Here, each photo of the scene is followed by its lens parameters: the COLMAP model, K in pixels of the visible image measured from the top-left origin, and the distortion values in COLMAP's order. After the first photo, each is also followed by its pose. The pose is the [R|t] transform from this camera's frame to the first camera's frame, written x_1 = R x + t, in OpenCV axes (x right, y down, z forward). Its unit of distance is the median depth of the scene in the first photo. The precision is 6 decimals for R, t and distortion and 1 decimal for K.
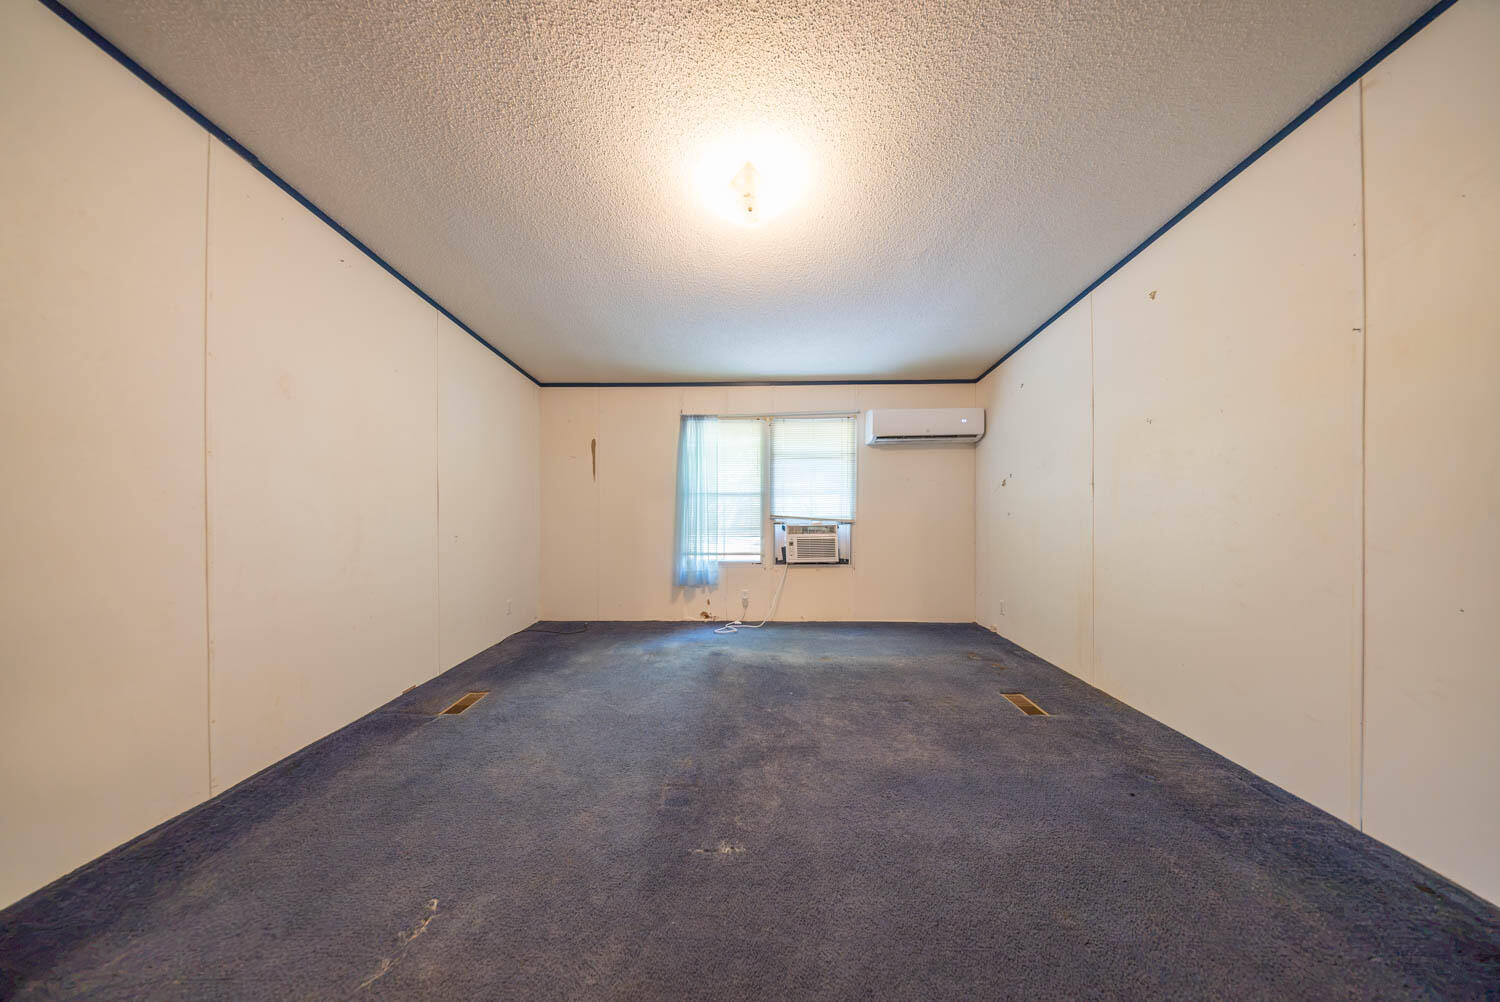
lens RADIAL K [[444.2, 0, 750.0], [0, 444.2, 500.0], [0, 0, 1]] dist [0.000814, -0.000033]
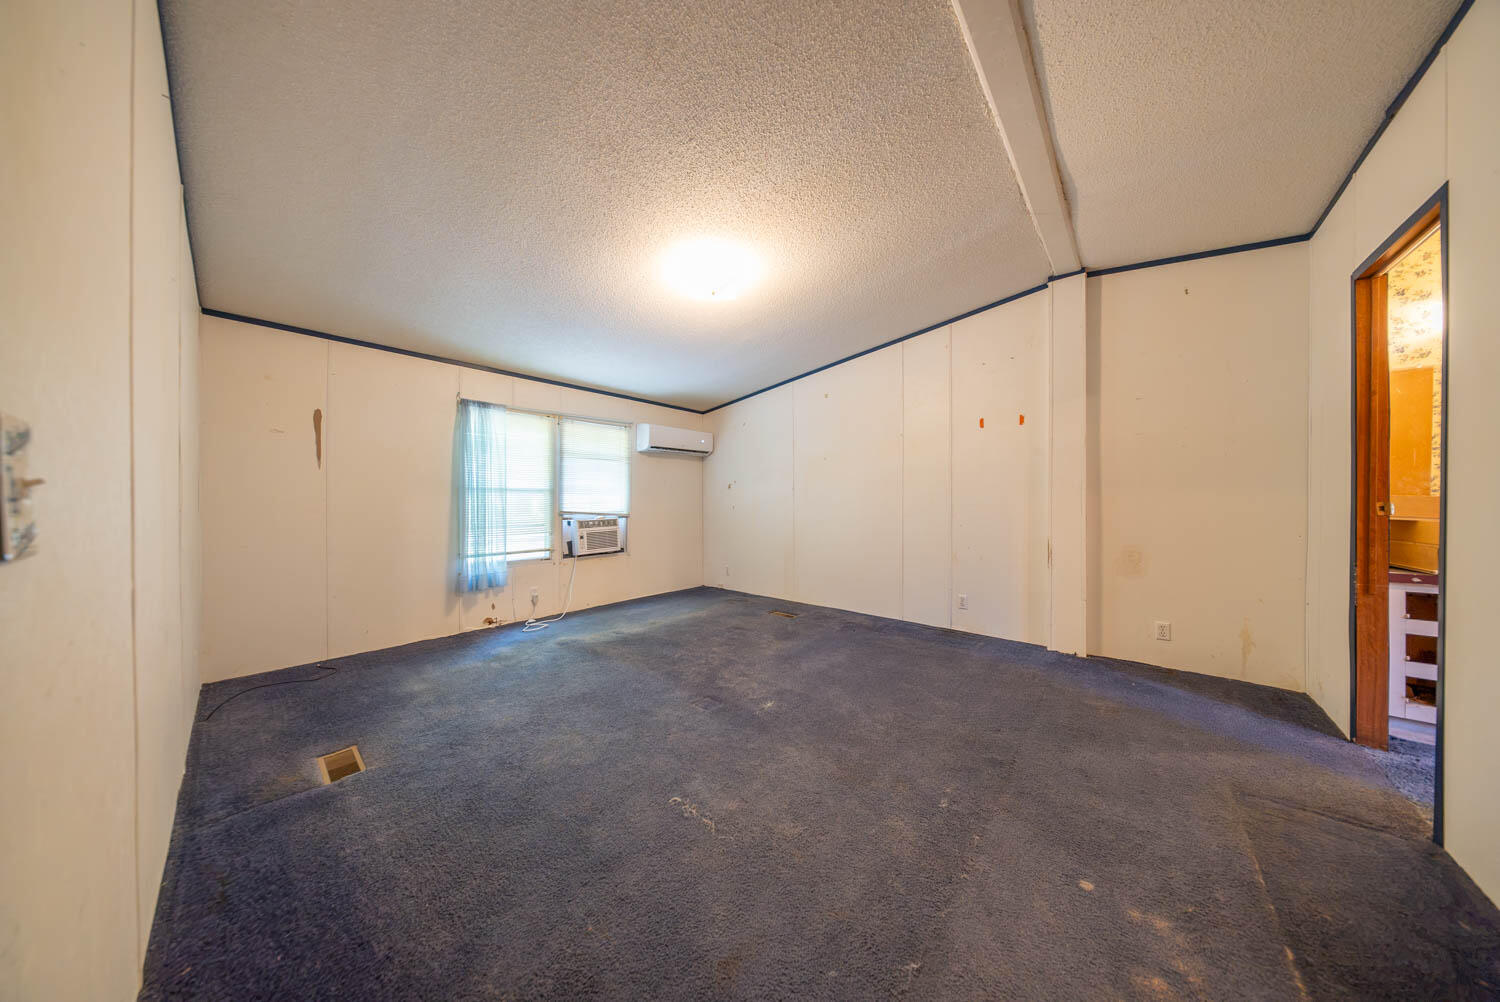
lens RADIAL K [[444.2, 0, 750.9], [0, 444.2, 502.4], [0, 0, 1]] dist [0.000814, -0.000033]
pose [[0.633554, -0.000693, 0.773699, -0.472601], [-0.004222, 0.999982, 0.004353, 0.007200], [-0.773687, -0.006025, 0.633539, 0.000322]]
